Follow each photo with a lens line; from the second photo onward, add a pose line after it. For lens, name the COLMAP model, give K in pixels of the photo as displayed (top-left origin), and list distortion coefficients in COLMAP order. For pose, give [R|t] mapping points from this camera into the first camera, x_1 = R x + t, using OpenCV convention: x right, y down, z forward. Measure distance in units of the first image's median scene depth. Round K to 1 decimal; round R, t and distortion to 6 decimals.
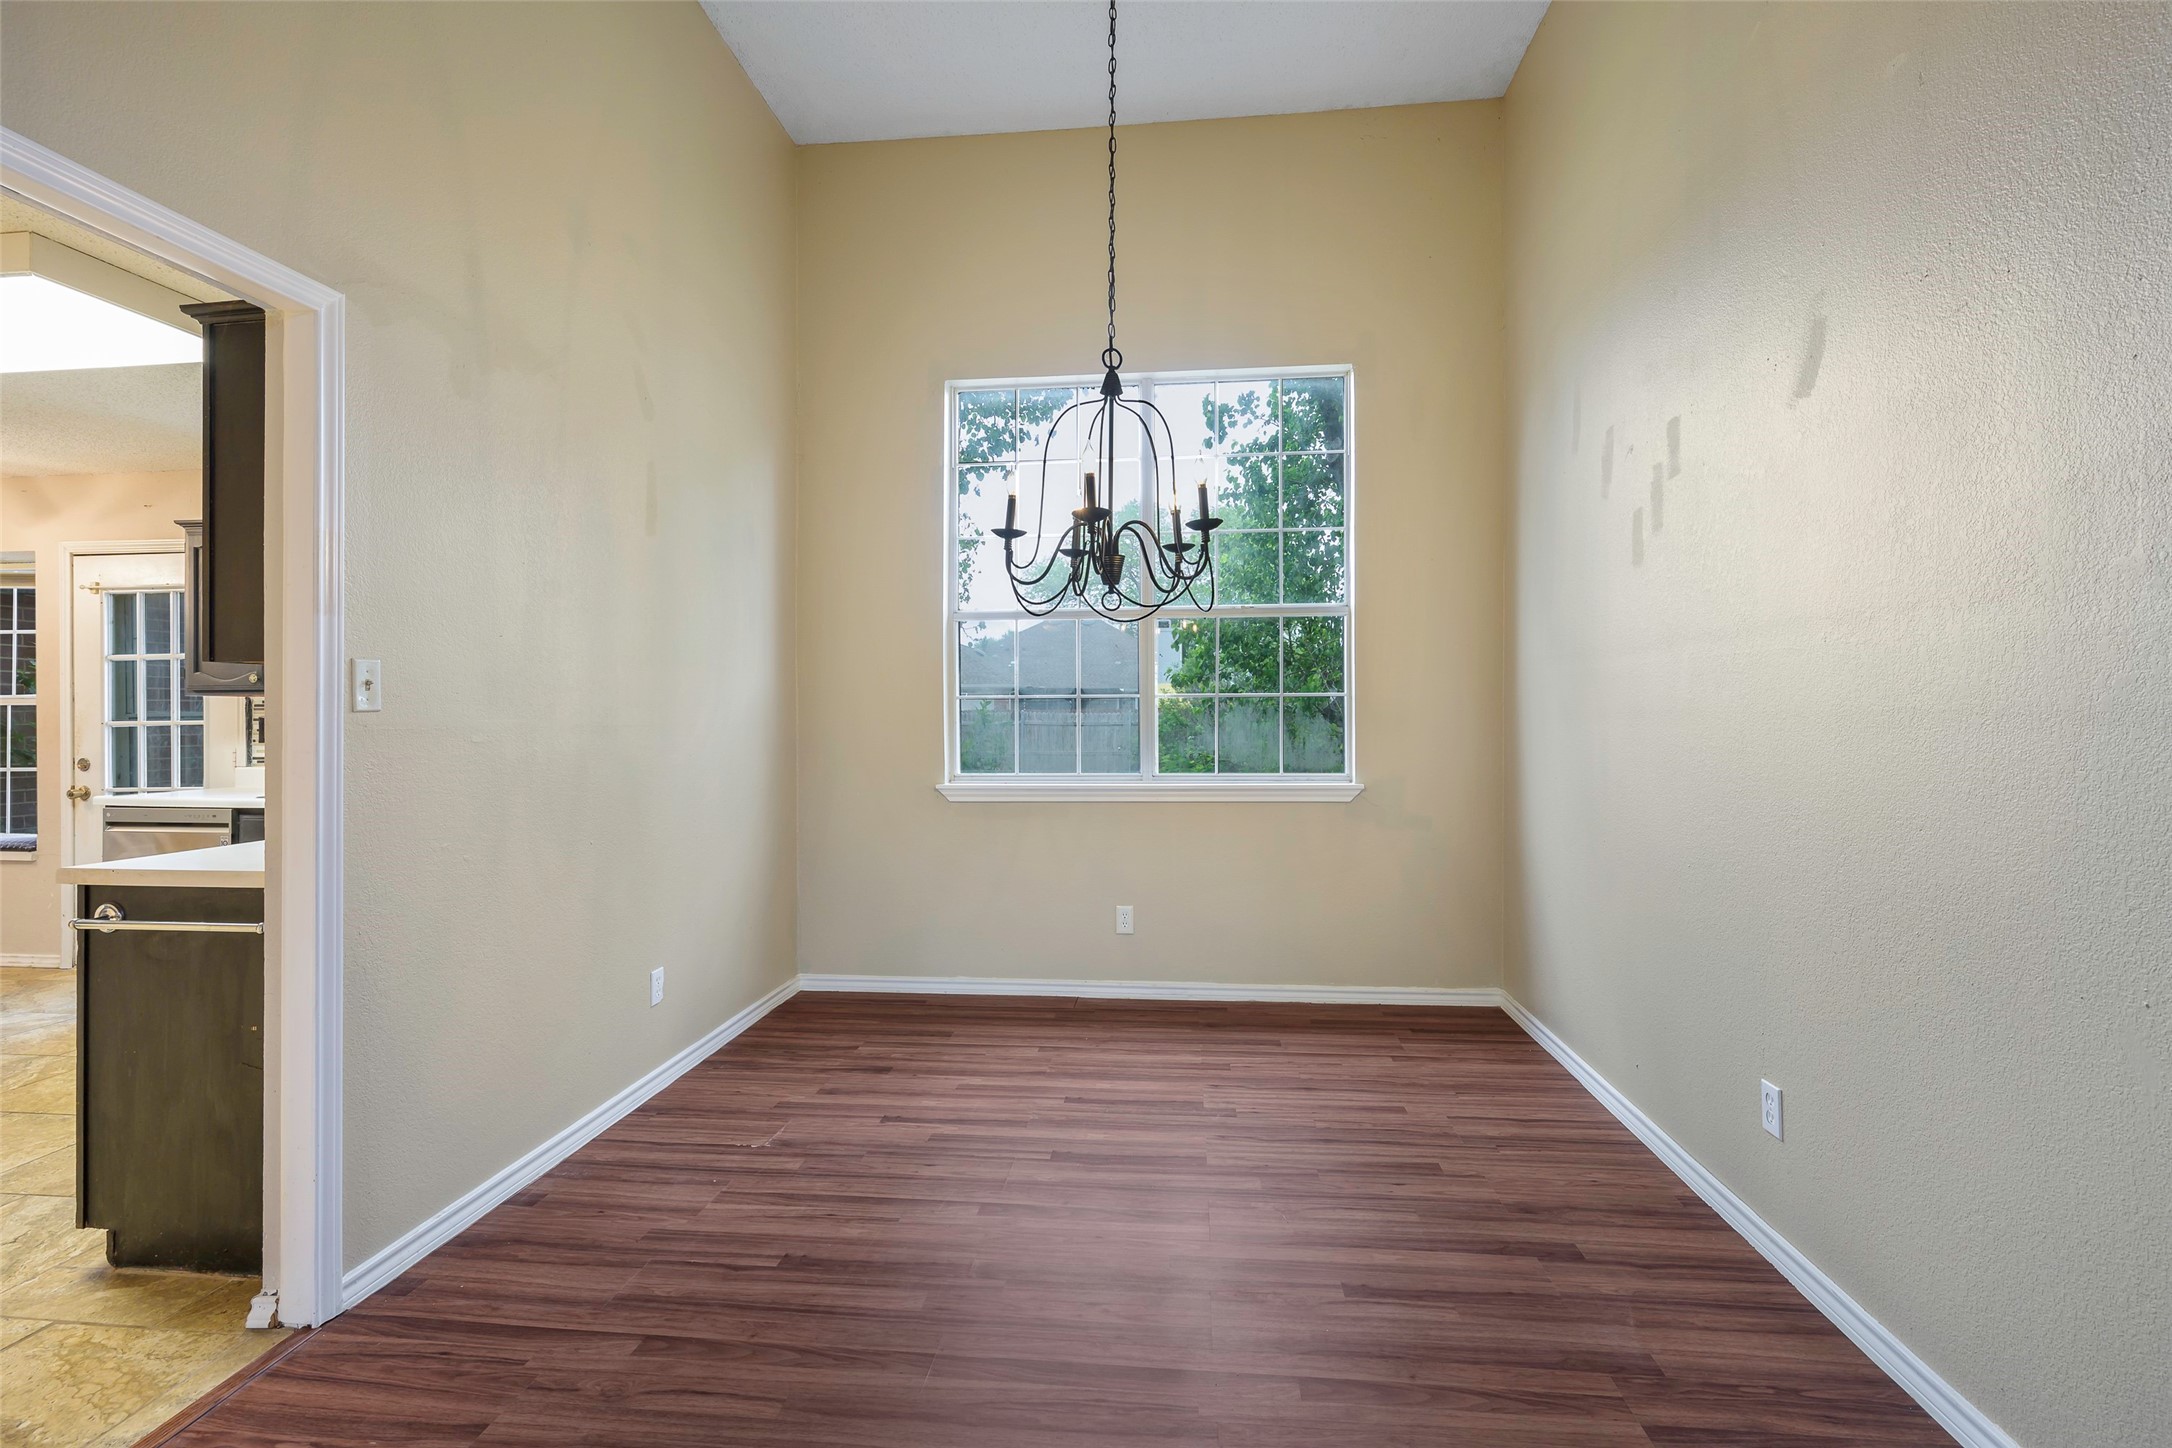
lens RADIAL K [[953.3, 0, 1088.1], [0, 953.3, 721.1], [0, 0, 1]] dist [0.010808, -0.000050]
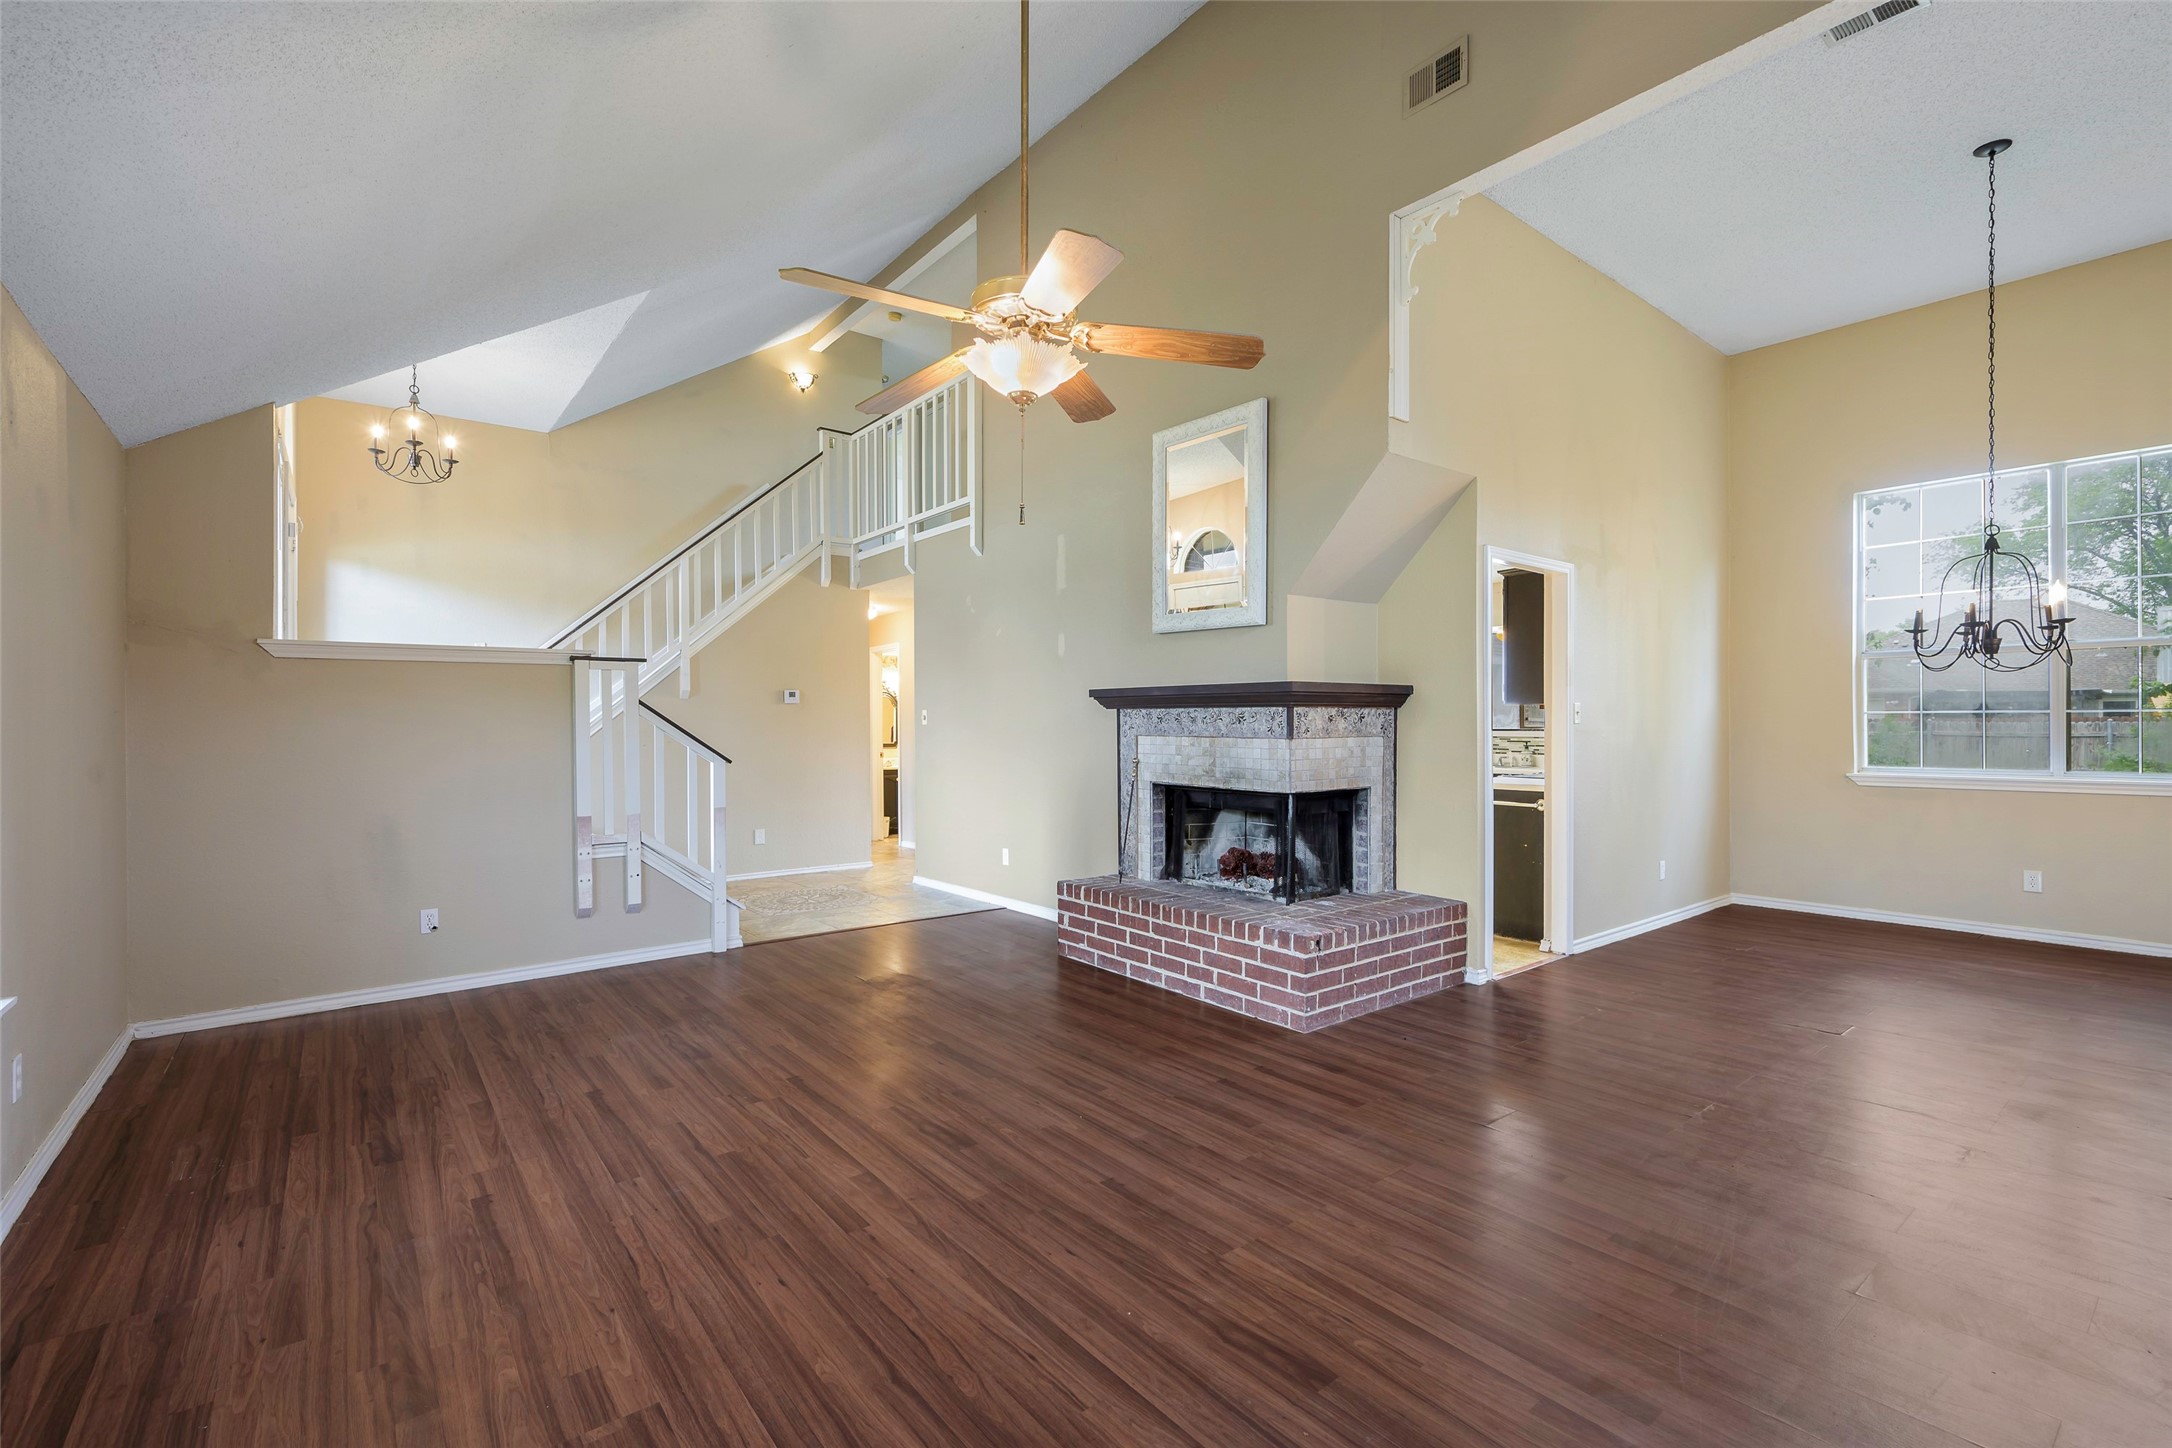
lens RADIAL K [[953.3, 0, 1096.0], [0, 953.3, 735.2], [0, 0, 1]] dist [0.010808, -0.000050]
pose [[0.704336, 0.011200, -0.709778, 0.091577], [-0.002193, 0.999905, 0.013602, -0.009294], [0.709863, -0.008024, 0.704294, -1.091647]]
